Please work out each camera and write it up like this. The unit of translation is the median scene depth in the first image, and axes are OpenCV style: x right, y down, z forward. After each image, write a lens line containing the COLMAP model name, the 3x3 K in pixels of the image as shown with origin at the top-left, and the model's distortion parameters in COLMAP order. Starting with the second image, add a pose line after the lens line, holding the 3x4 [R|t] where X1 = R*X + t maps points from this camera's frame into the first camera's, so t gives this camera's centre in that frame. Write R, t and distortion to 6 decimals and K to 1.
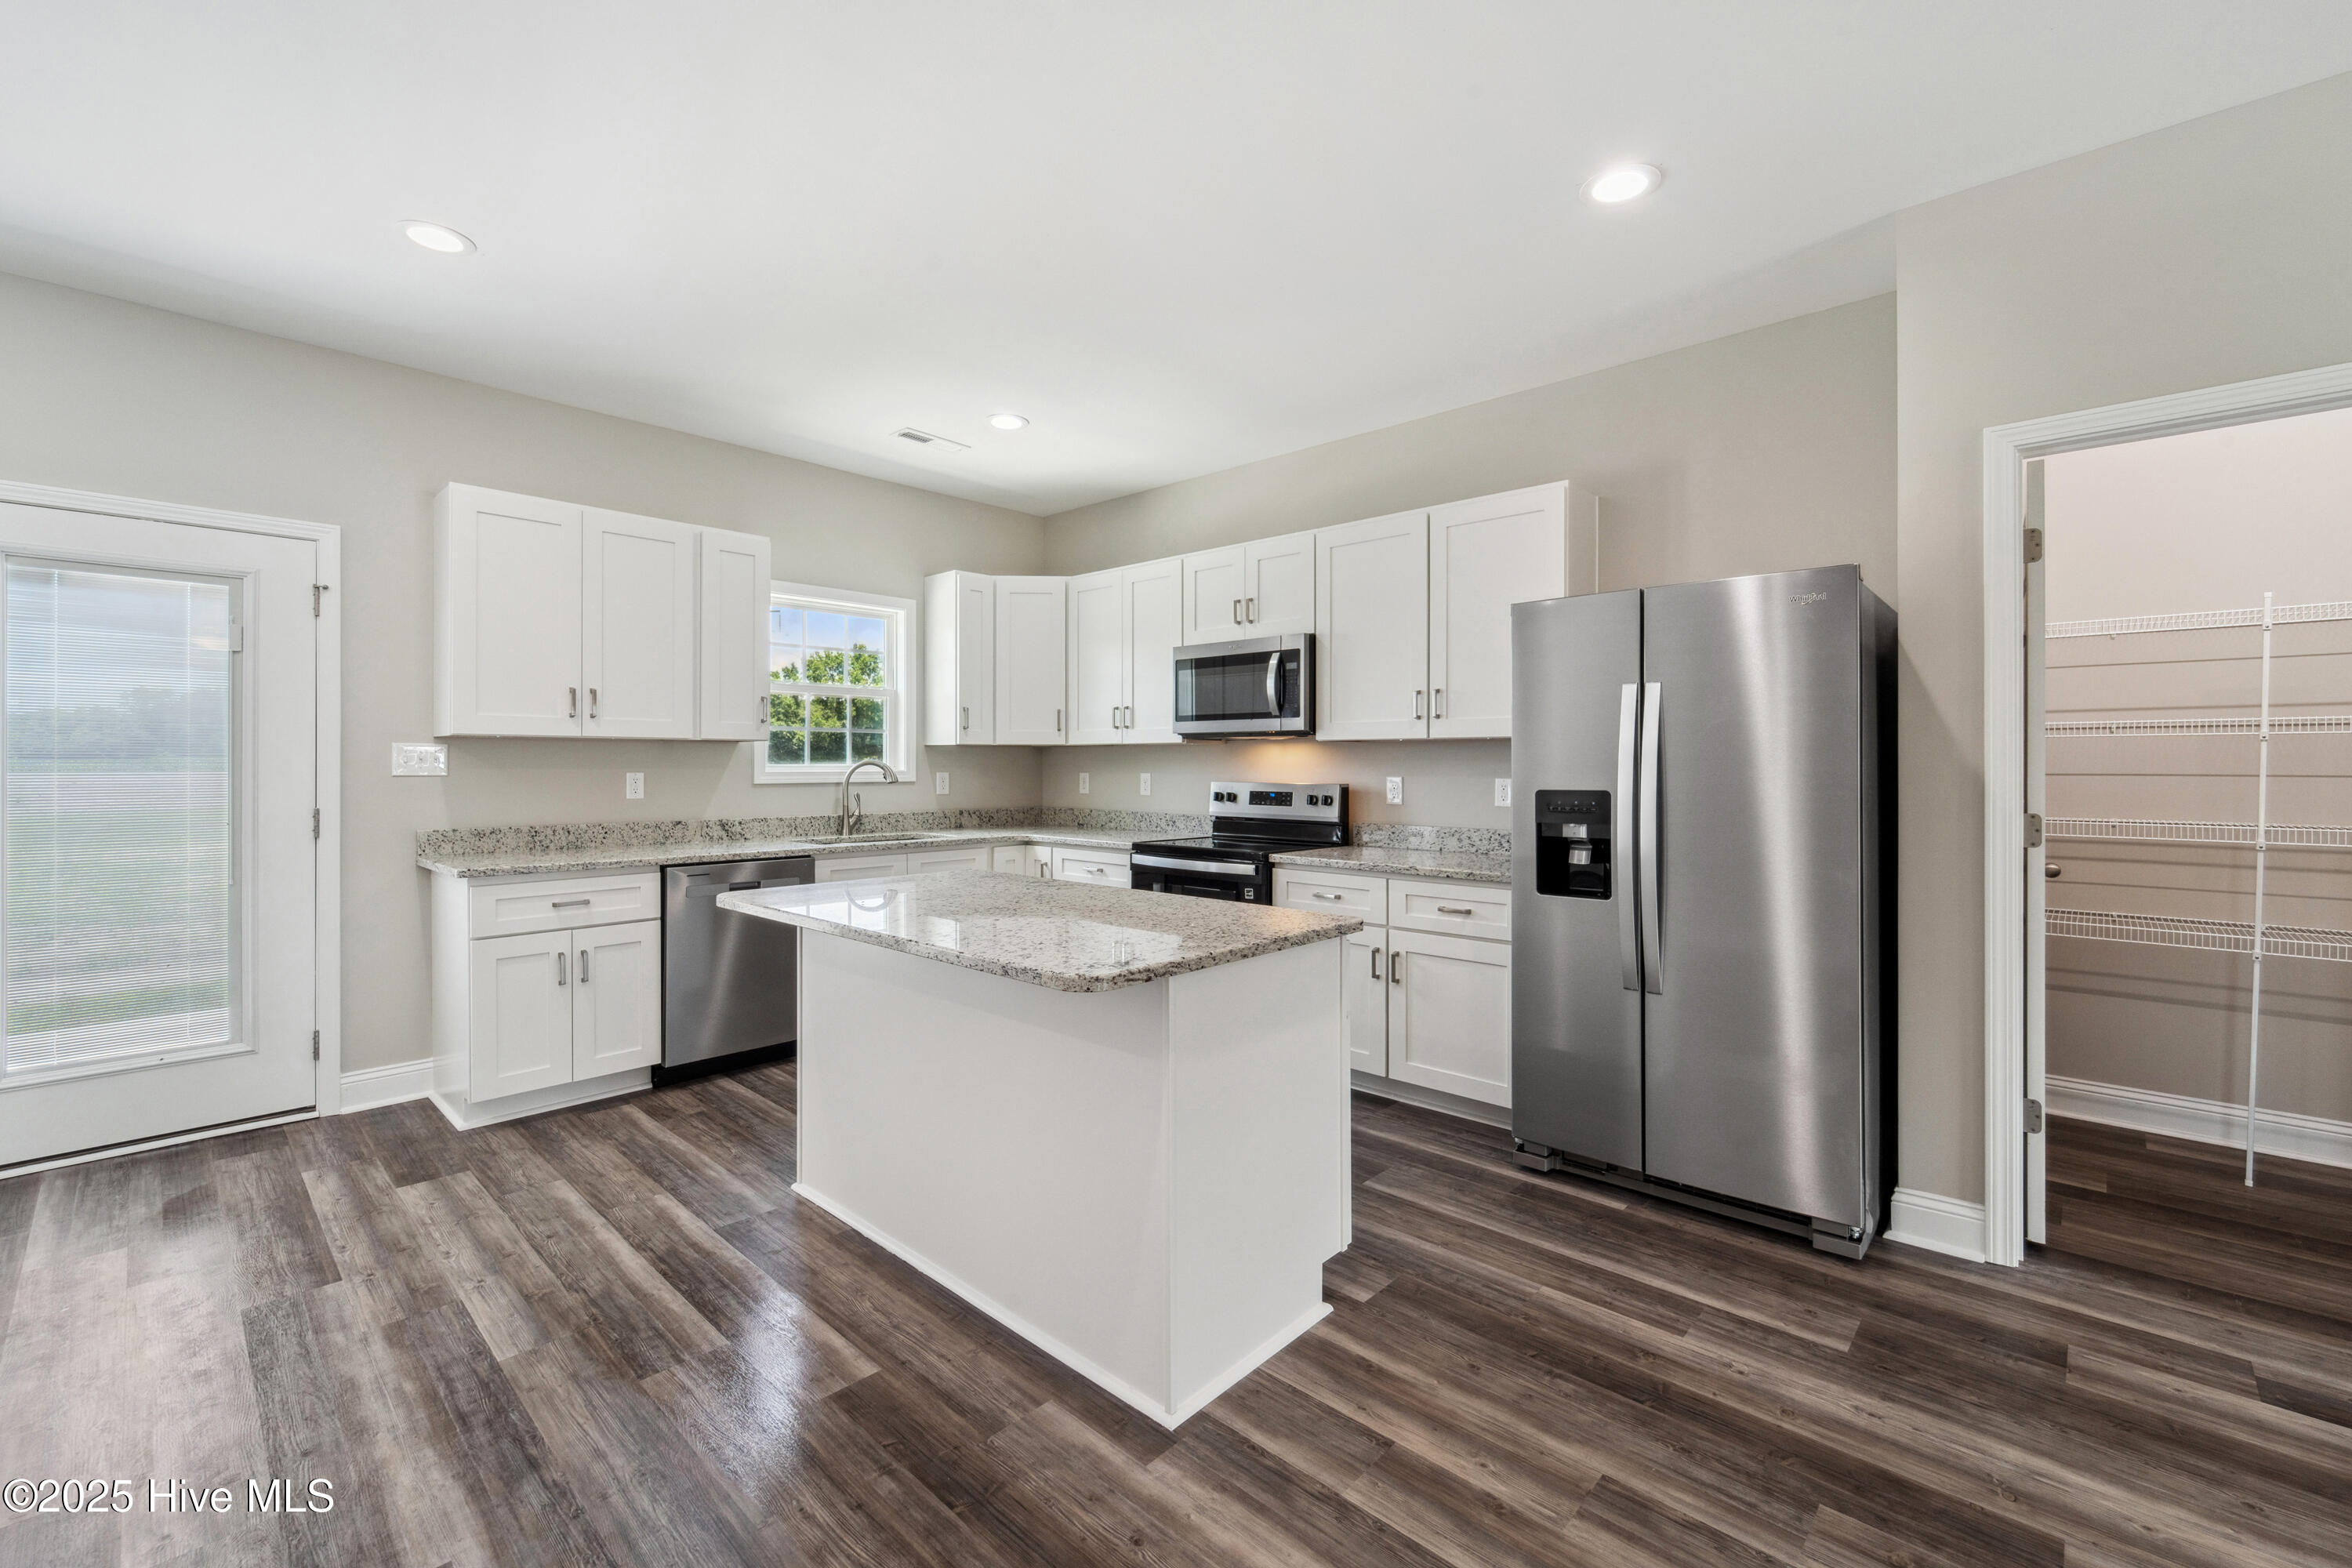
lens RADIAL K [[969.9, 0, 1163.2], [0, 969.9, 769.6], [0, 0, 1]] dist [-0.002497, 0.000163]
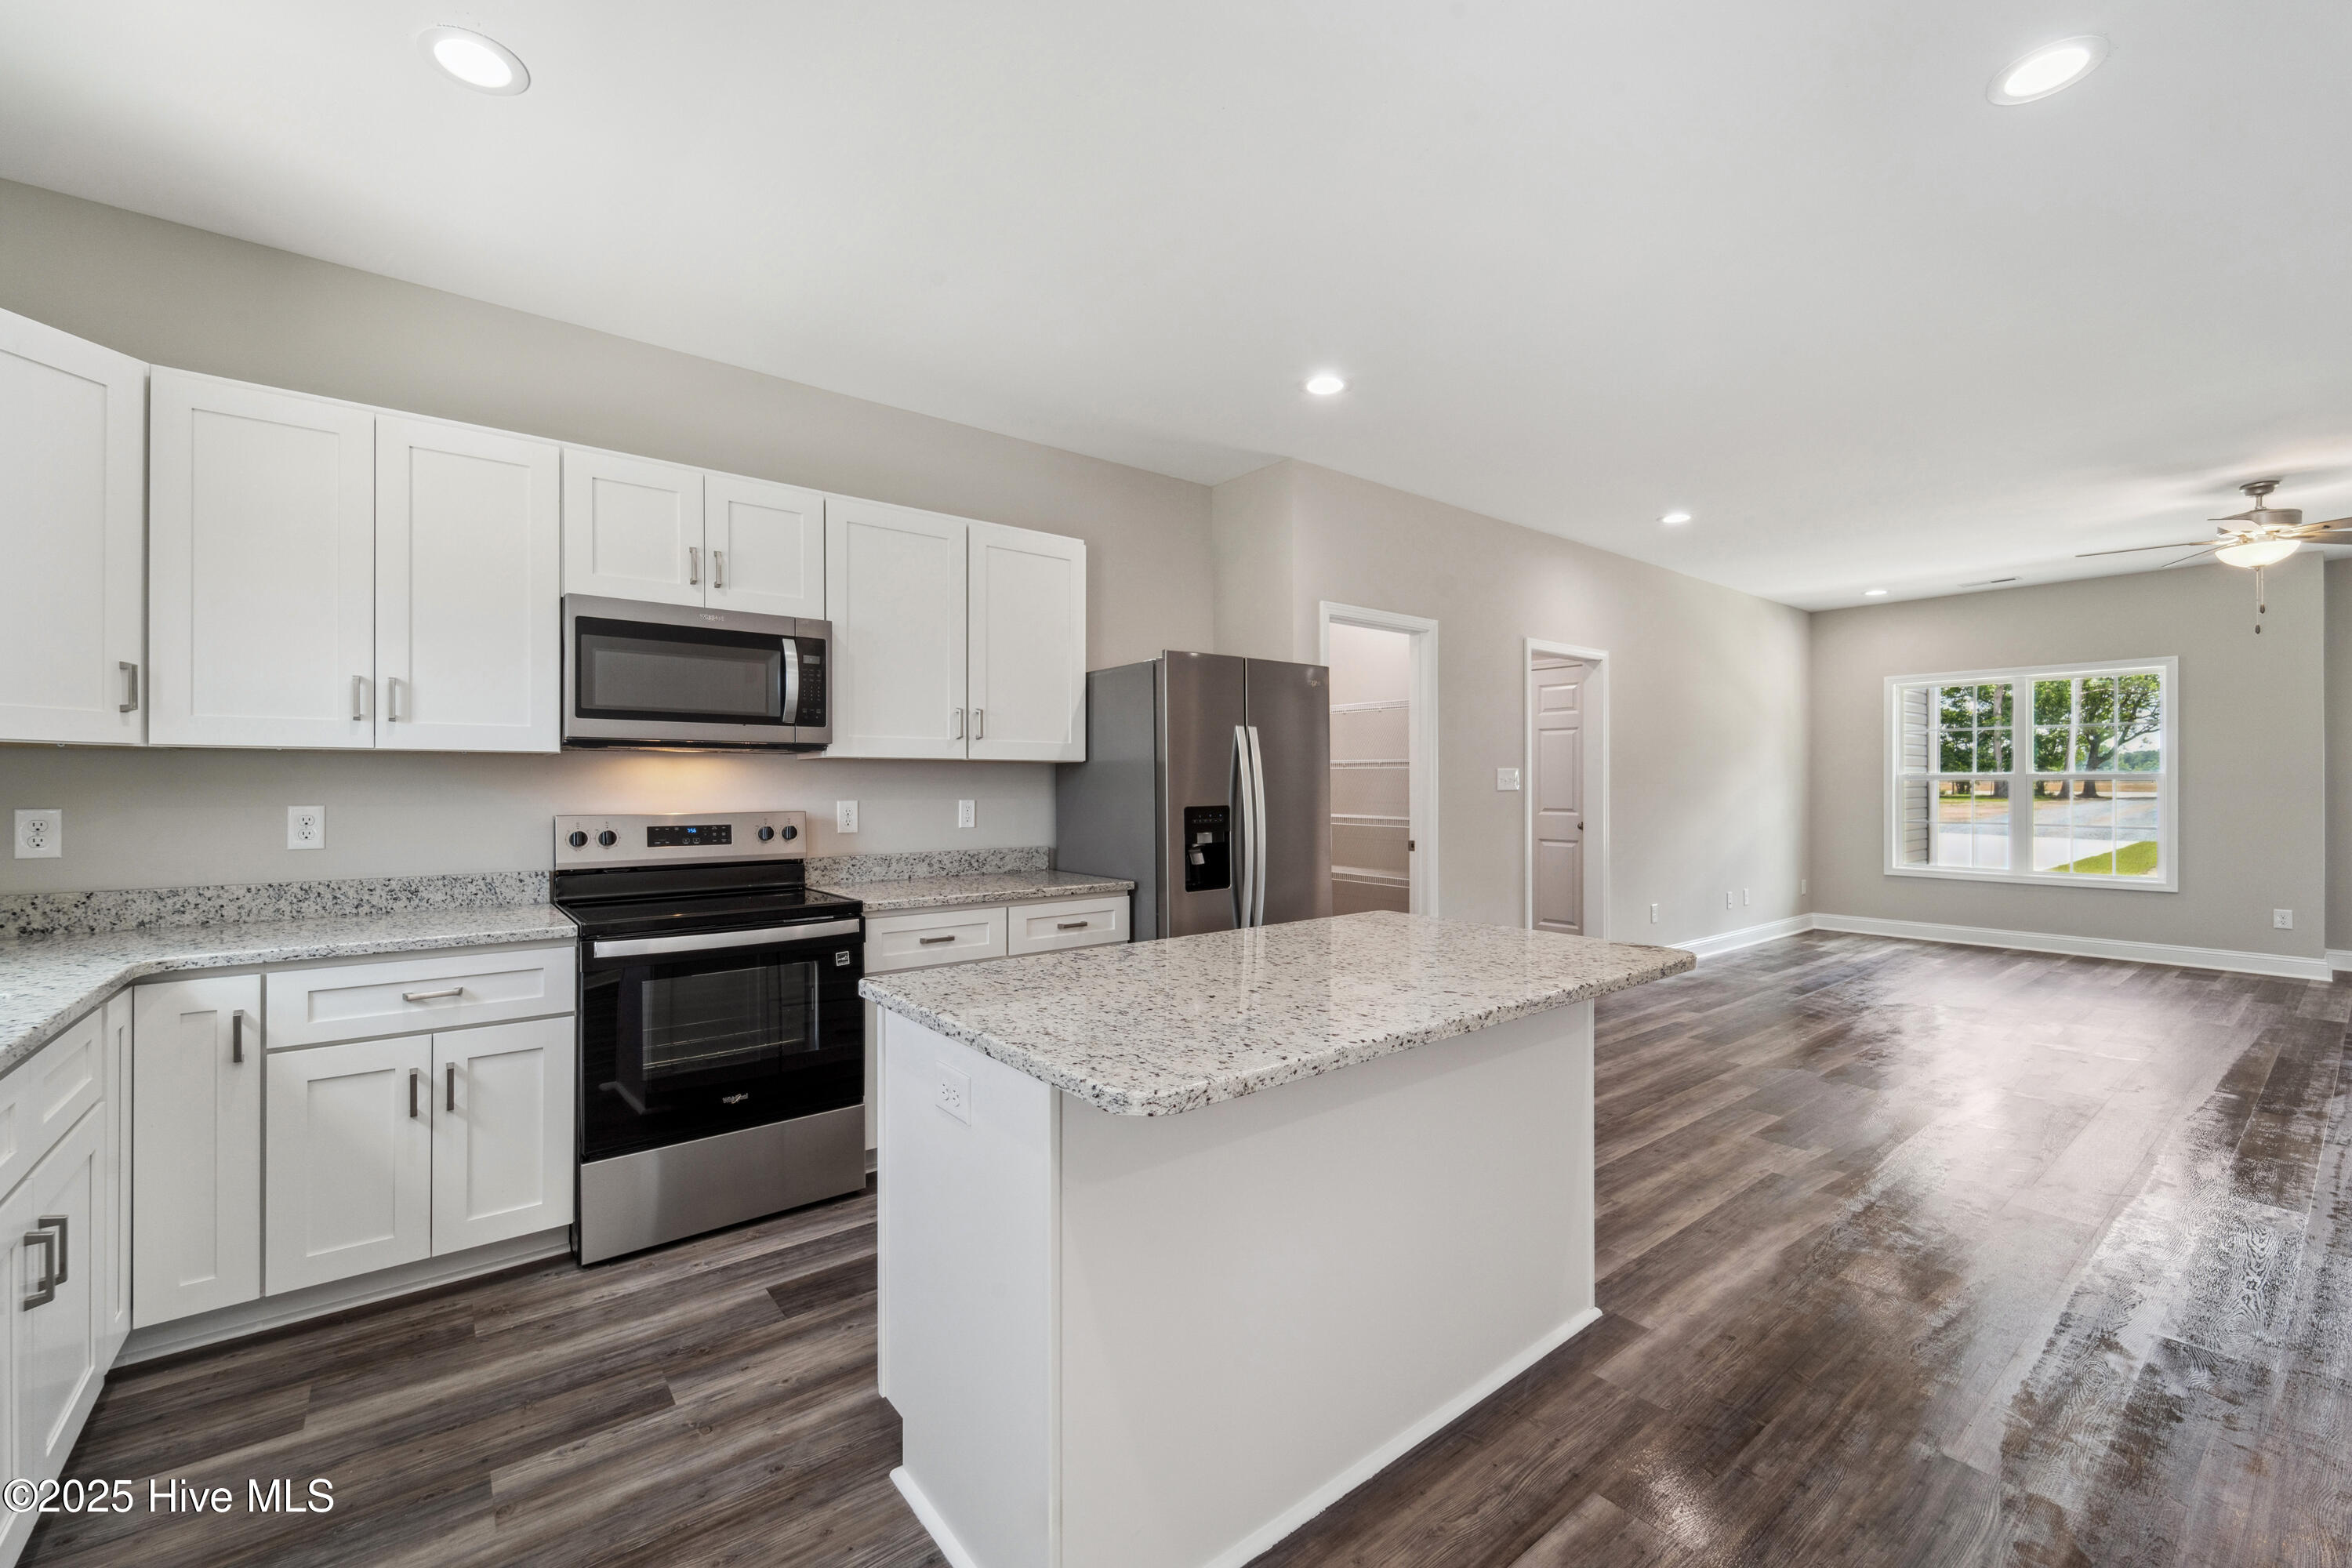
lens RADIAL K [[969.9, 0, 1163.5], [0, 969.9, 776.2], [0, 0, 1]] dist [-0.002497, 0.000163]
pose [[0.144923, 0.006062, 0.989424, -0.586656], [0.007408, 0.999947, -0.007211, -0.006270], [-0.989415, 0.008375, 0.144870, 0.609394]]
